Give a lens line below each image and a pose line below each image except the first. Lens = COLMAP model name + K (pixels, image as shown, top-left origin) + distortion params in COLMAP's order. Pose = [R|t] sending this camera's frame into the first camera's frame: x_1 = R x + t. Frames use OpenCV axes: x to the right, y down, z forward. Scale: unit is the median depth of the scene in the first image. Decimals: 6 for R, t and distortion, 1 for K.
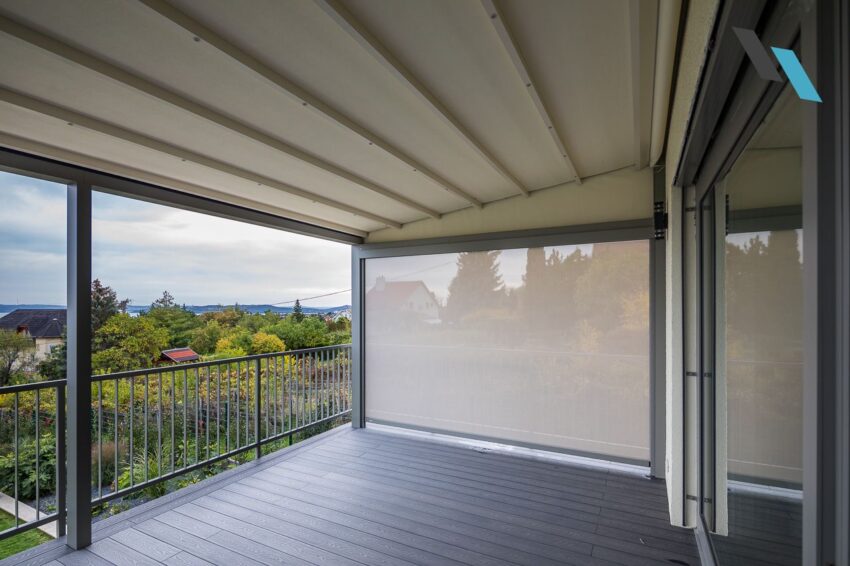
lens RADIAL K [[411.9, 0, 426.1], [0, 411.9, 305.6], [0, 0, 1]] dist [-0.015840, -0.000319]
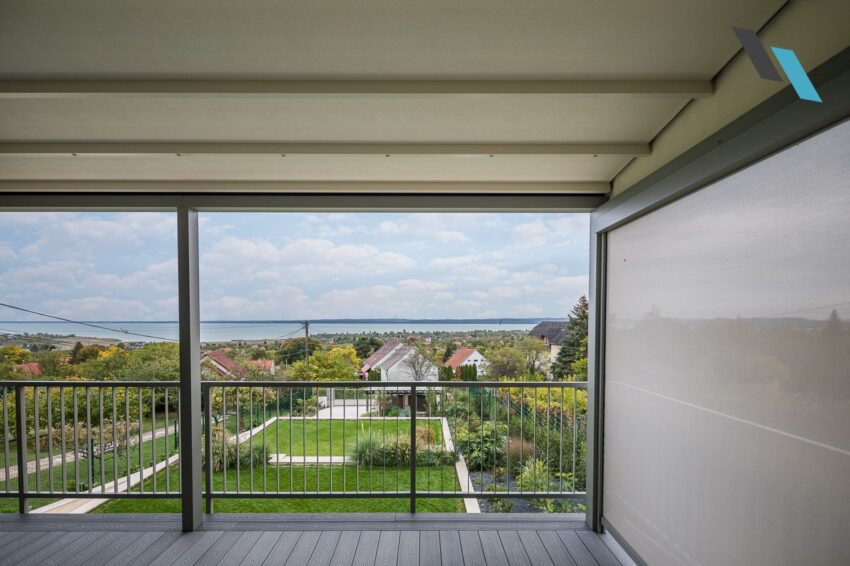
lens RADIAL K [[418.0, 0, 428.5], [0, 418.0, 327.9], [0, 0, 1]] dist [0.001543, 0.000068]
pose [[0.461989, 0.017463, -0.886714, 0.116684], [0.001904, 0.999784, 0.020682, 0.001992], [0.886884, -0.011243, 0.461856, 0.254636]]
